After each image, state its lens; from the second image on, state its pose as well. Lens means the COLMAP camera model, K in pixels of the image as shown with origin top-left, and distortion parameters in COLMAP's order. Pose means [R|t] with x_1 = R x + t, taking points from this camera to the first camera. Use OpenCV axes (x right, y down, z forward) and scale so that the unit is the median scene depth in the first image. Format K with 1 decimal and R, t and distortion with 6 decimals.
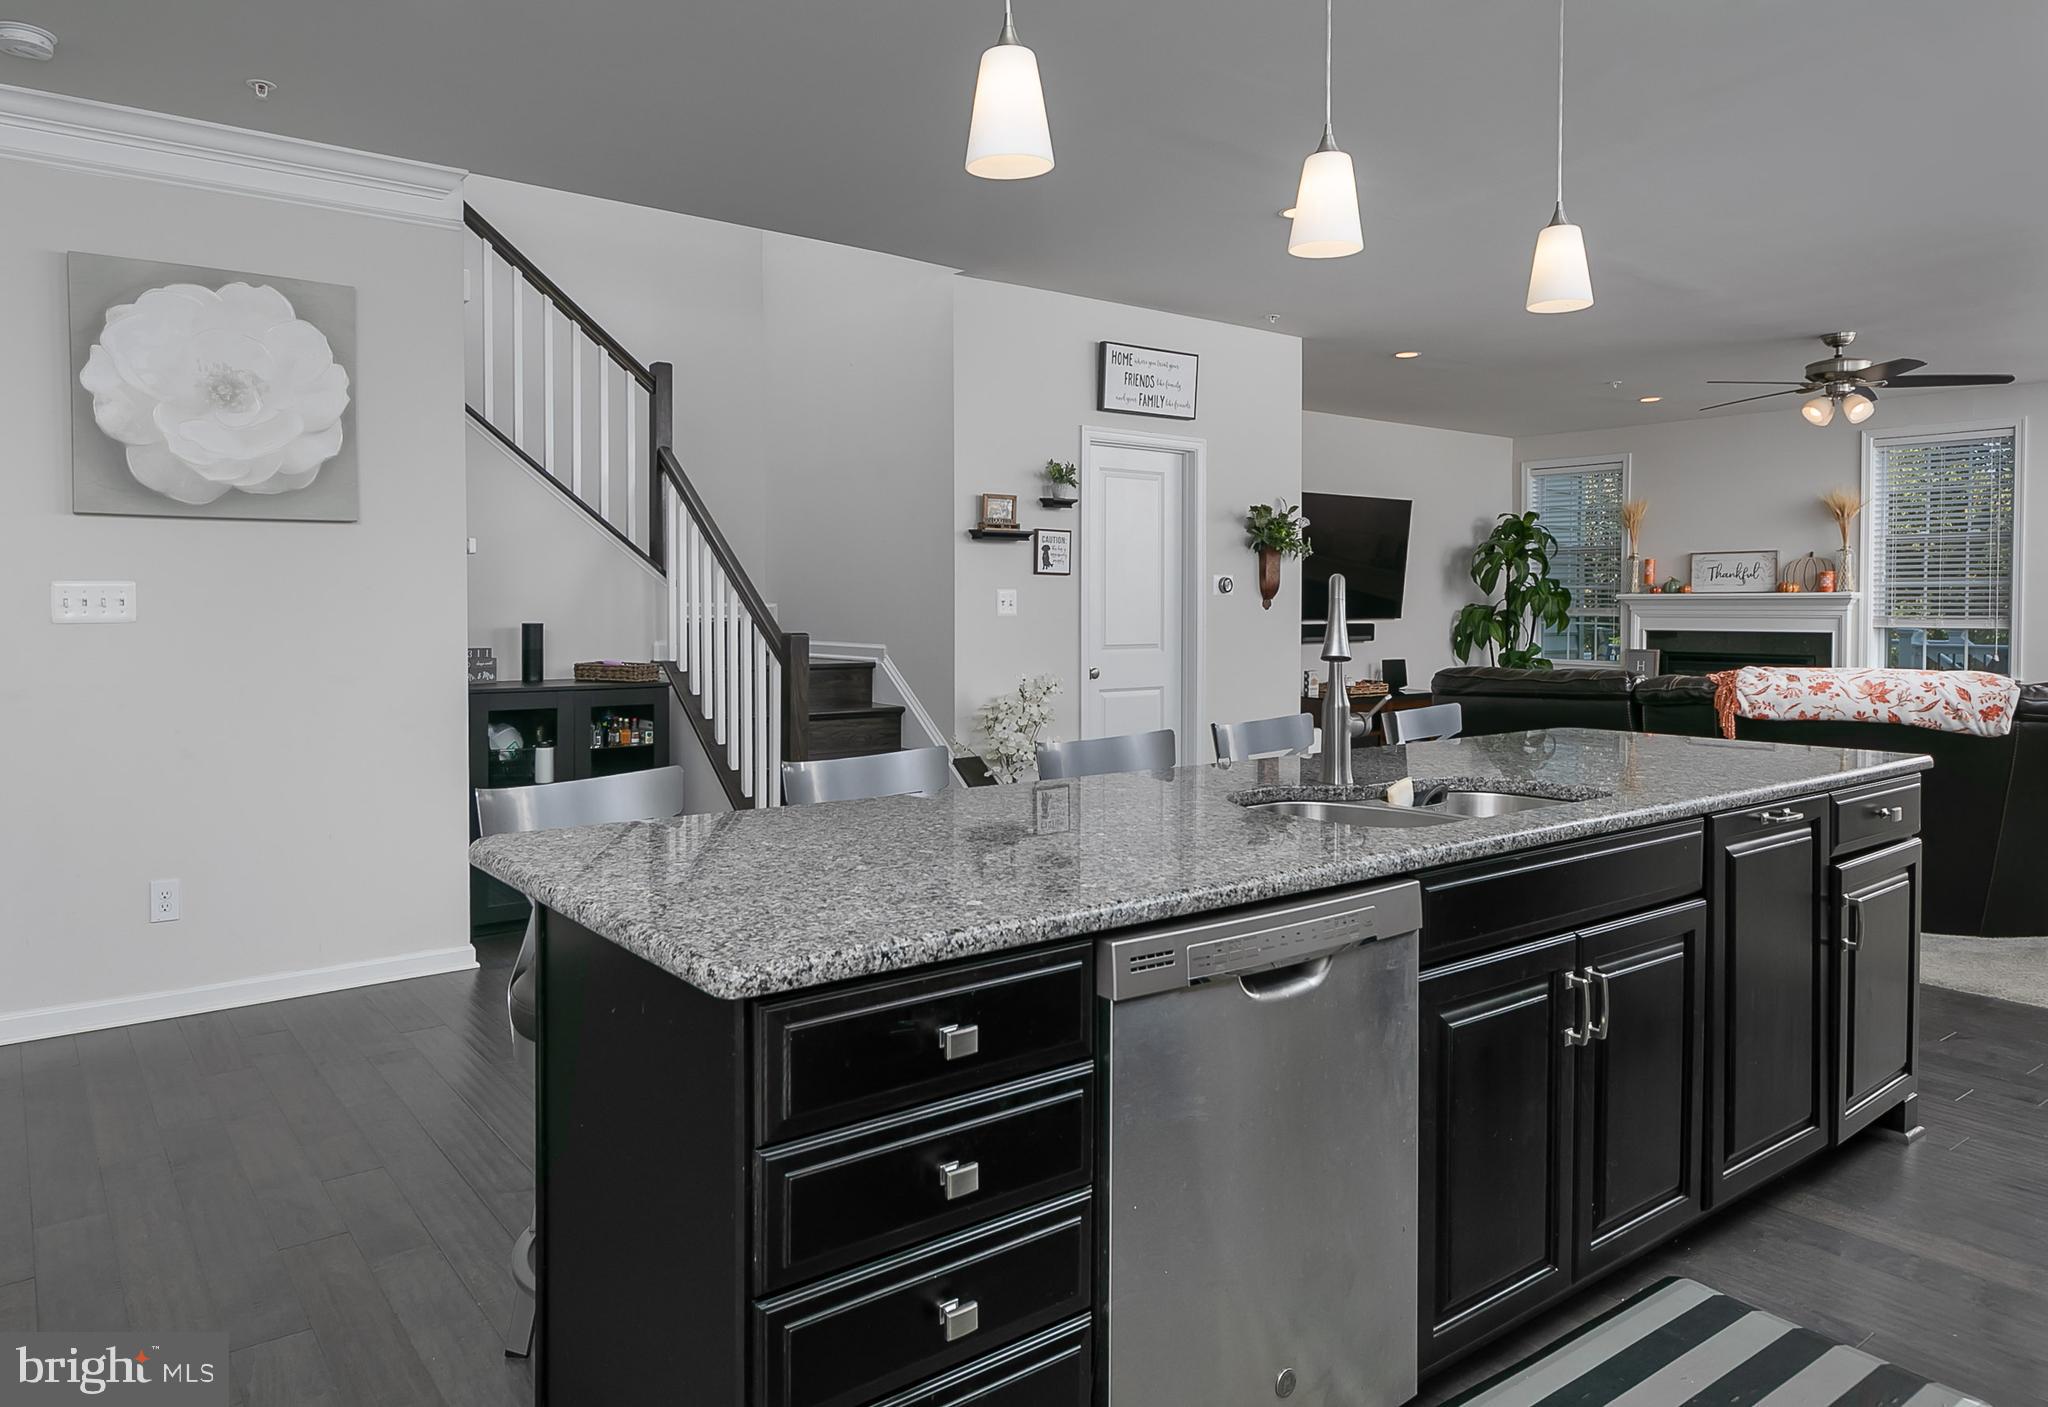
lens RADIAL K [[1287.7, 0, 906.3], [0, 1287.7, 638.2], [0, 0, 1]] dist [-0.002450, -0.001179]
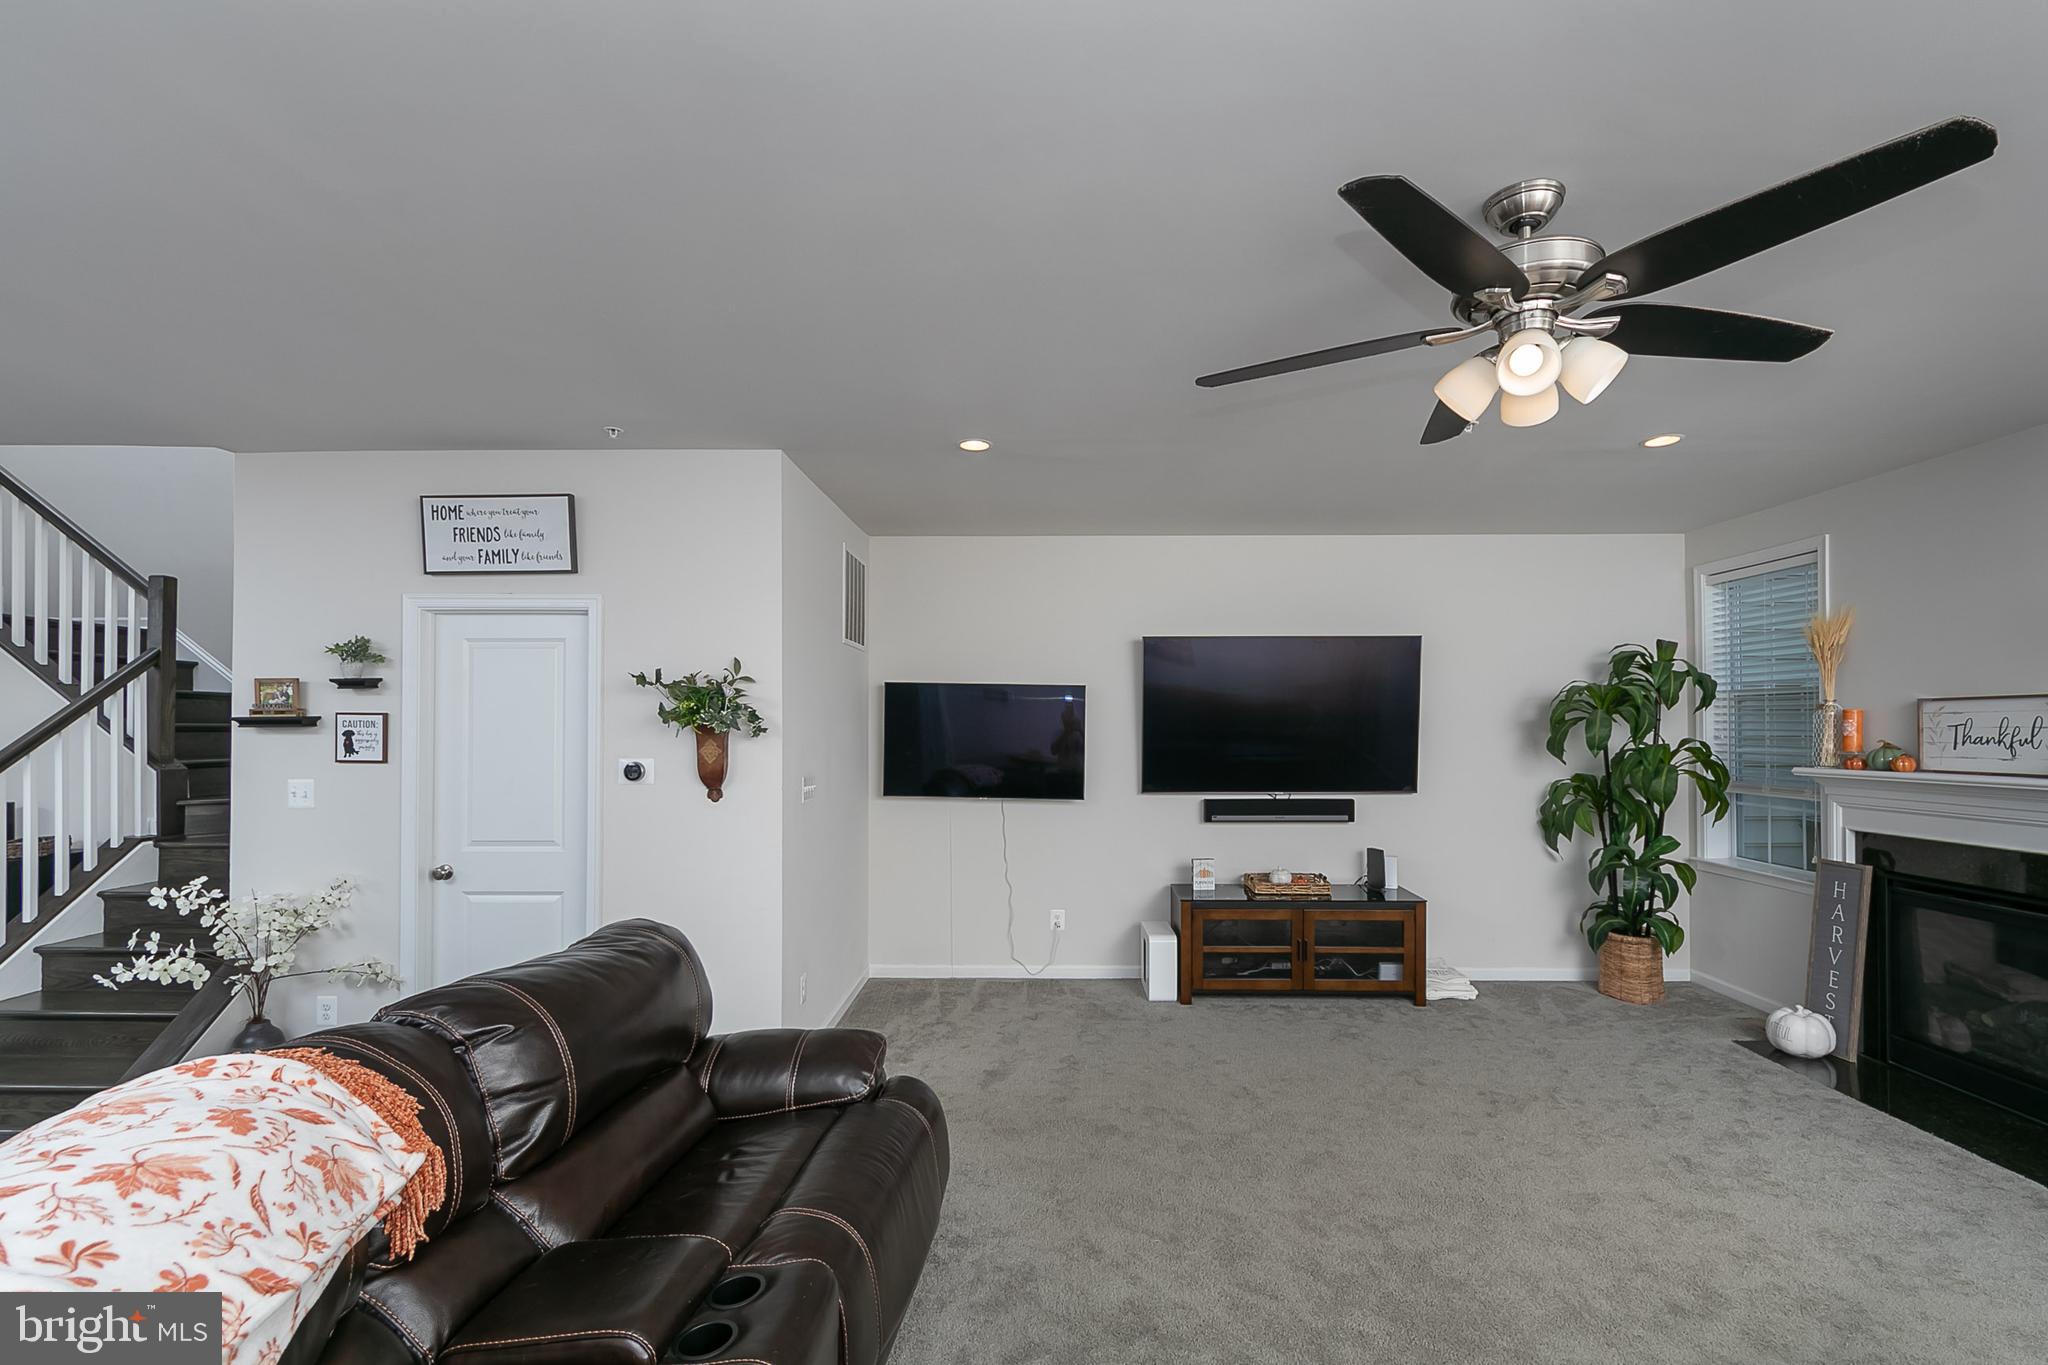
lens RADIAL K [[890.2, 0, 1030.0], [0, 890.2, 722.3], [0, 0, 1]] dist [-0.001054, 0.000304]
pose [[0.816179, -0.006986, -0.577757, 0.589199], [-0.013158, 0.999443, -0.030672, -0.044570], [0.577650, 0.032636, 0.815632, 0.525680]]
